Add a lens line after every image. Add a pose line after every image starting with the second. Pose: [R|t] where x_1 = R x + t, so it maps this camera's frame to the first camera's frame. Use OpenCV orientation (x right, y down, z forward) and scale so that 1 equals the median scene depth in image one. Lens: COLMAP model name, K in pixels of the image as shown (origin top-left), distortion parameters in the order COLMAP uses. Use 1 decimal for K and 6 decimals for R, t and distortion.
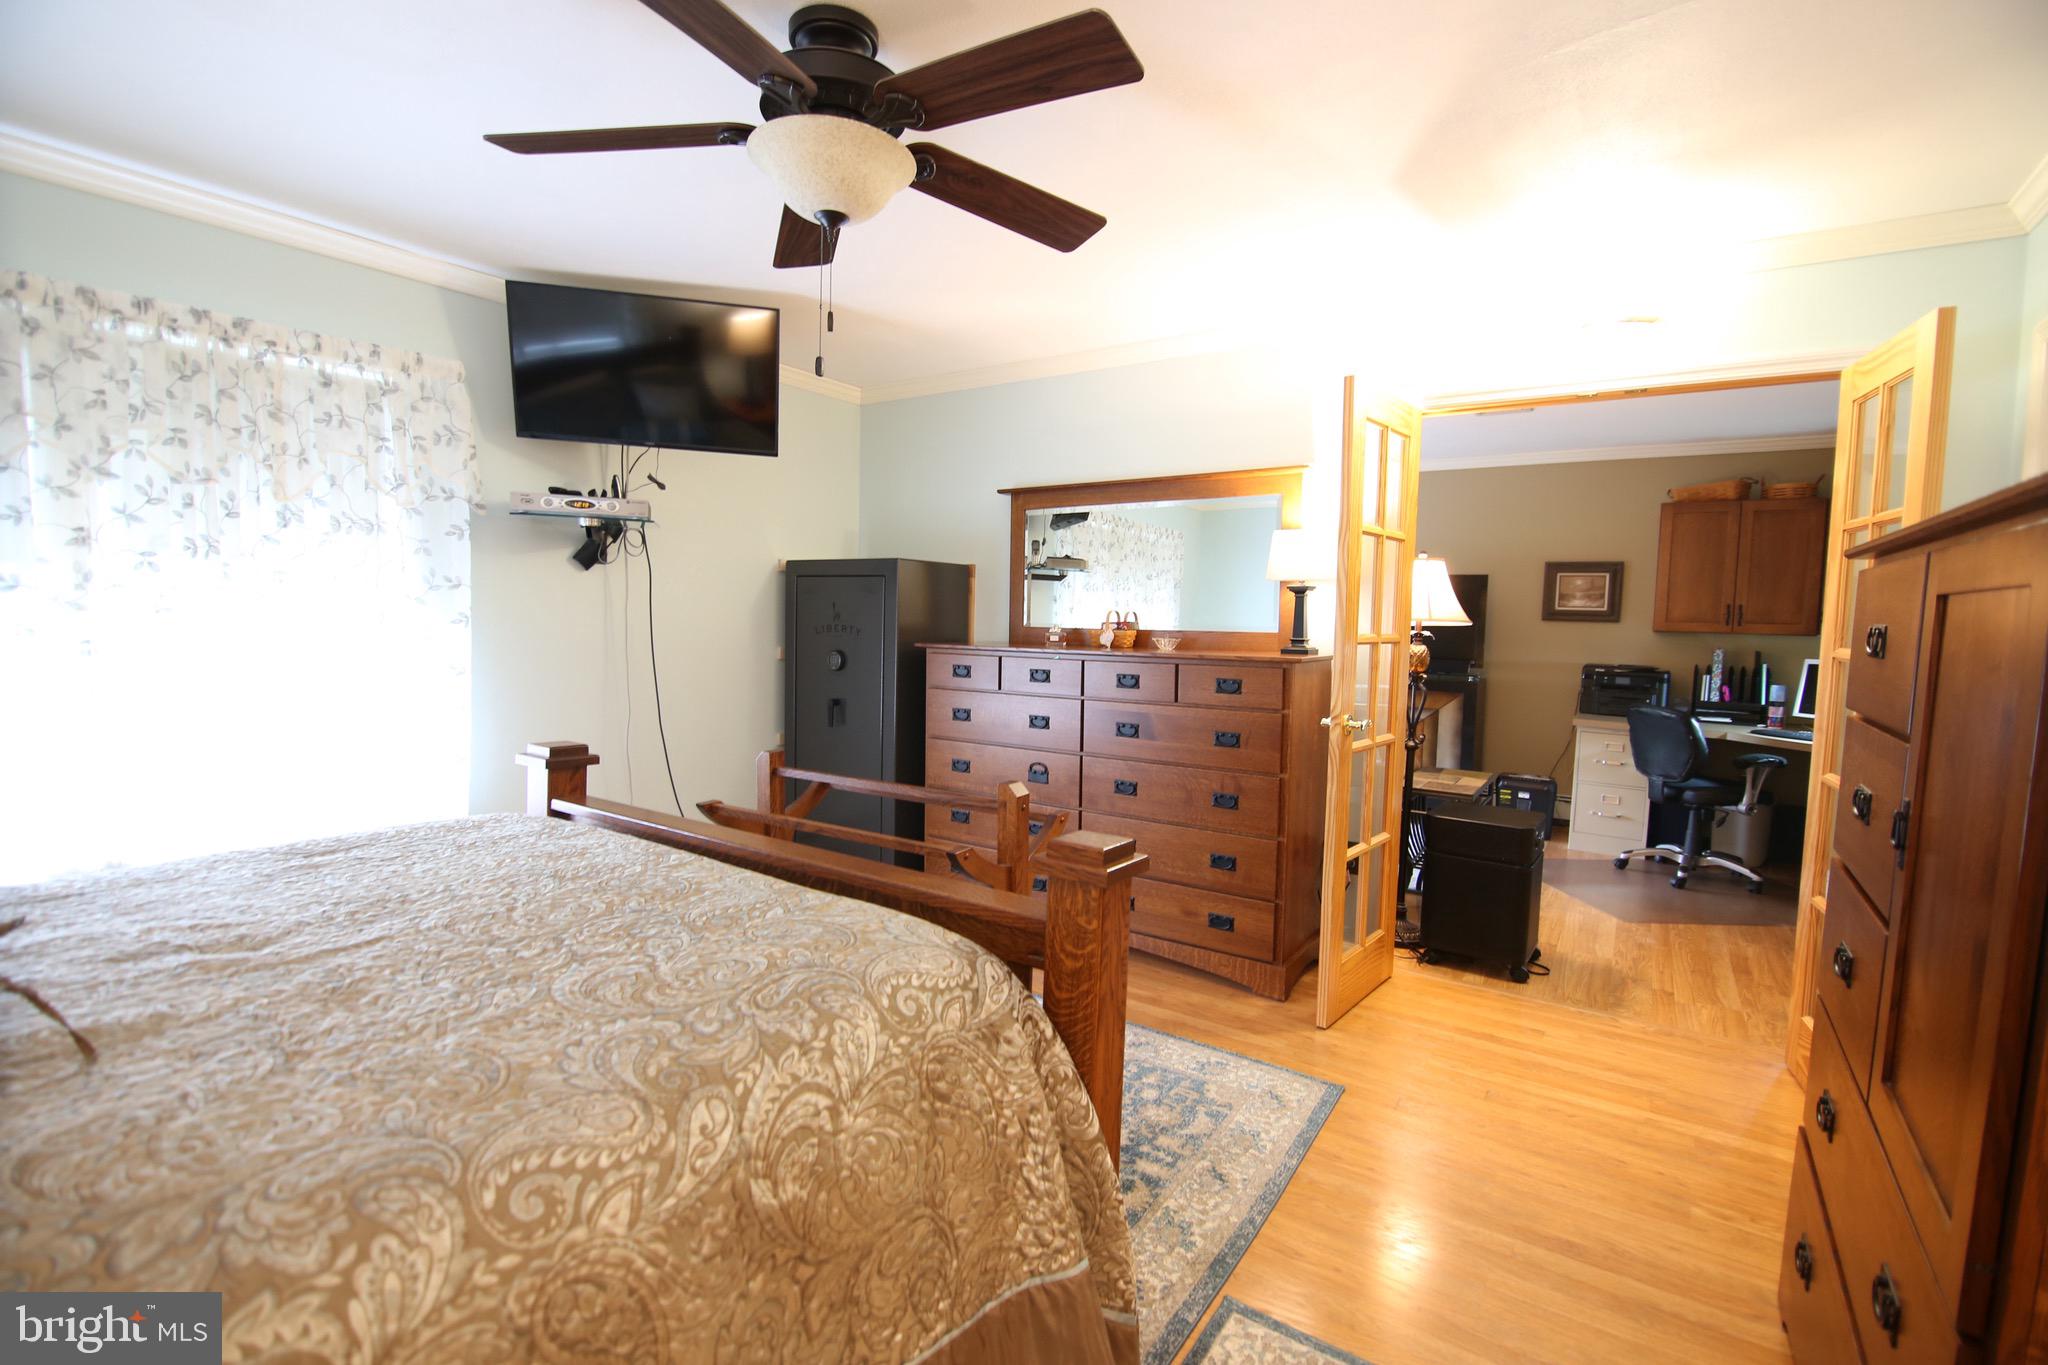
lens RADIAL K [[910.5, 0, 1025.2], [0, 910.5, 675.4], [0, 0, 1]] dist [0.003885, -0.014996]
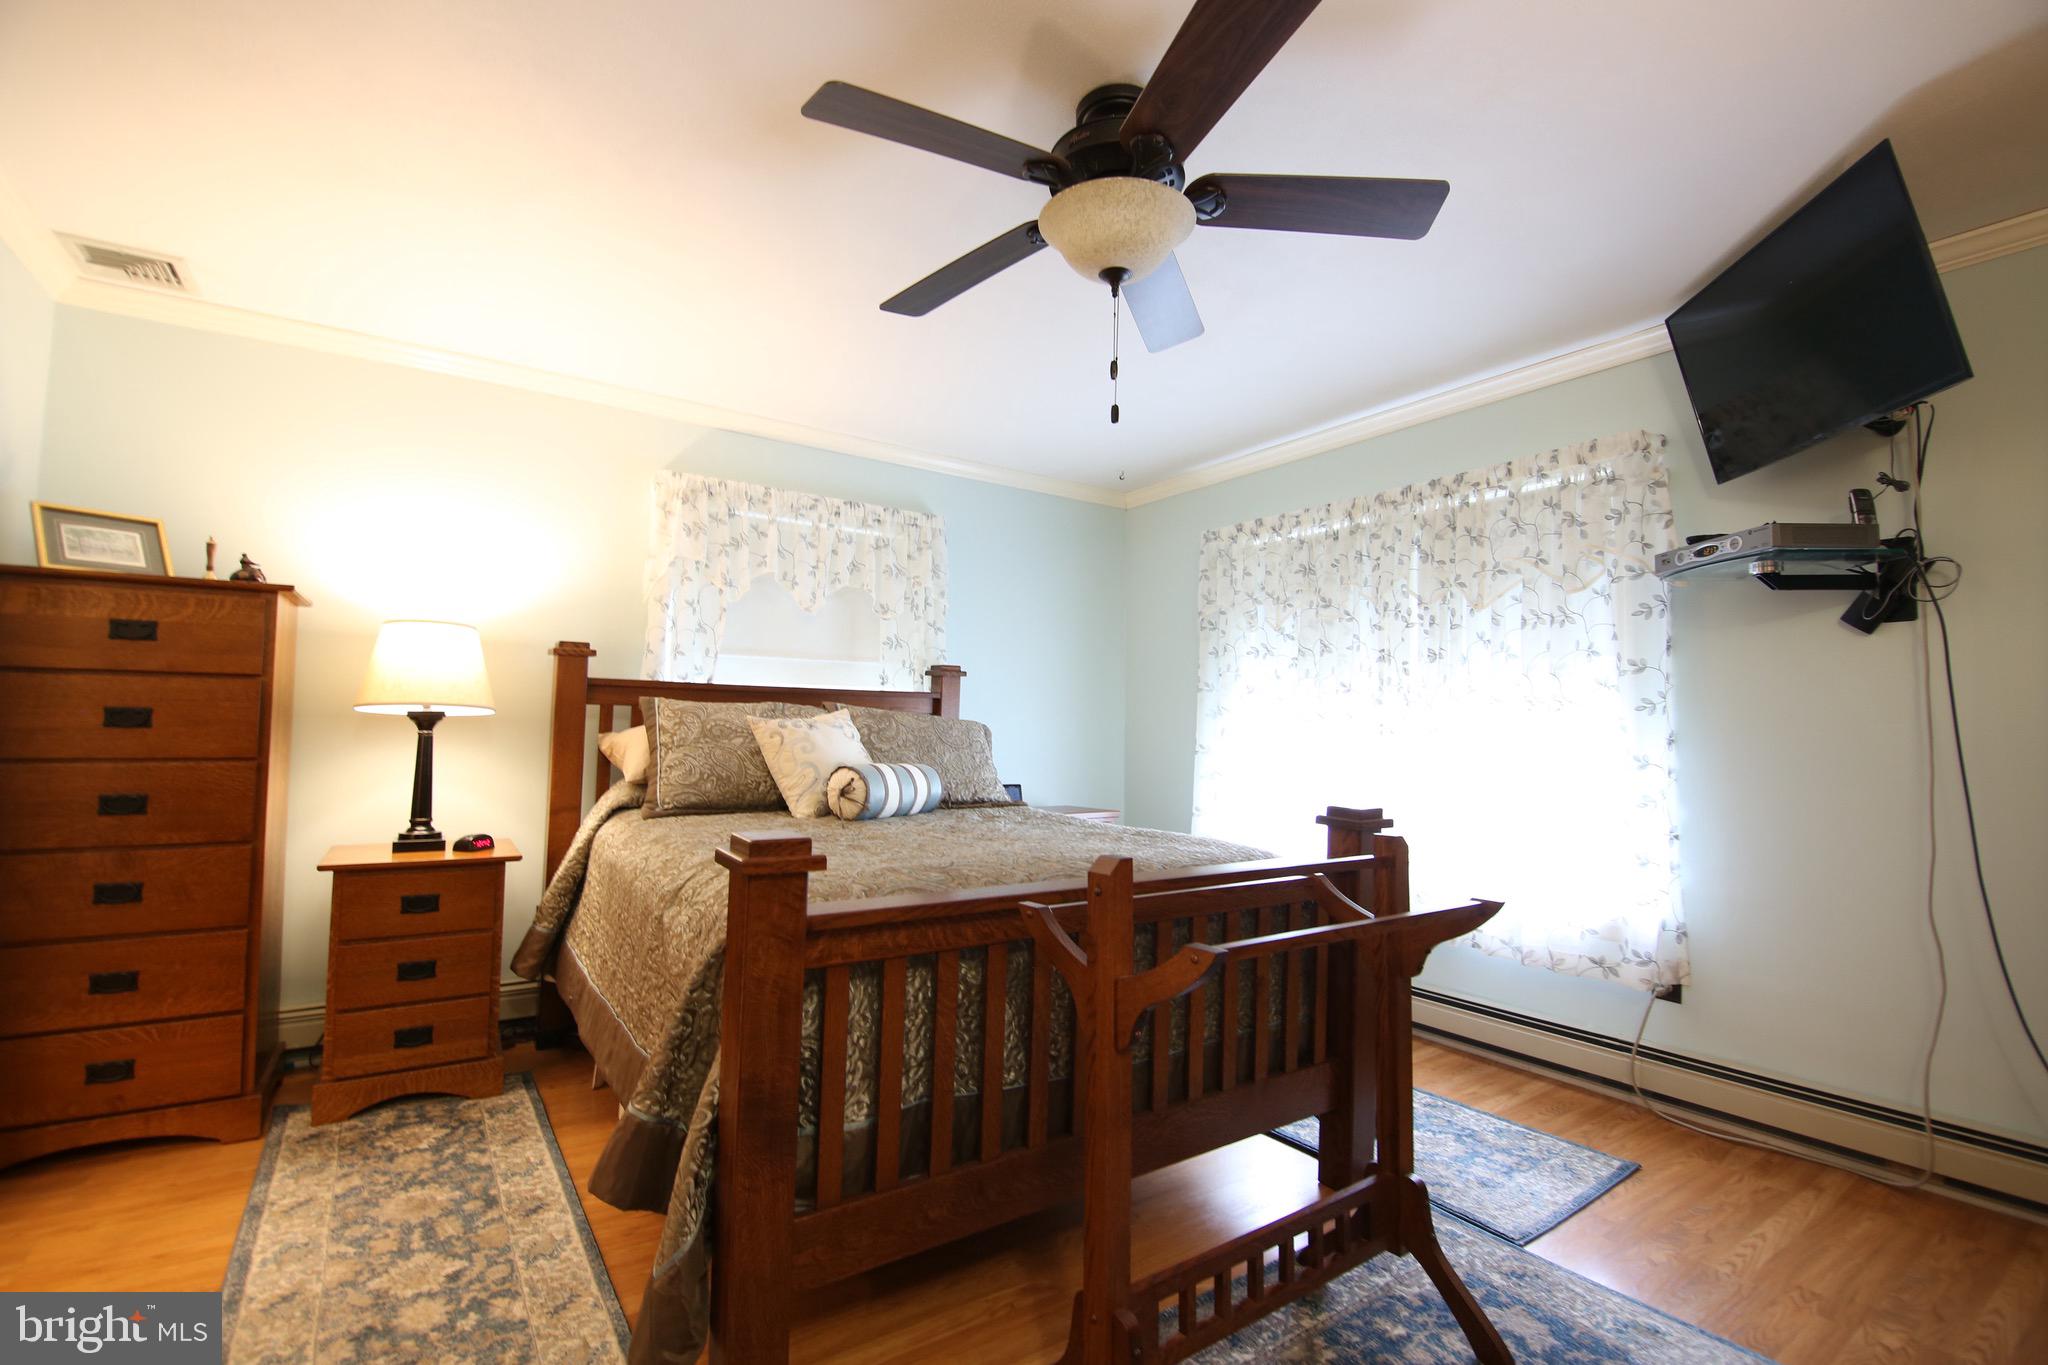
lens RADIAL K [[910.5, 0, 1025.2], [0, 910.5, 675.4], [0, 0, 1]] dist [0.003885, -0.014996]
pose [[-0.360776, -0.086080, -0.928672, 0.552773], [-0.095639, 0.993897, -0.054972, 0.019260], [0.927736, 0.068985, -0.366807, 0.960502]]
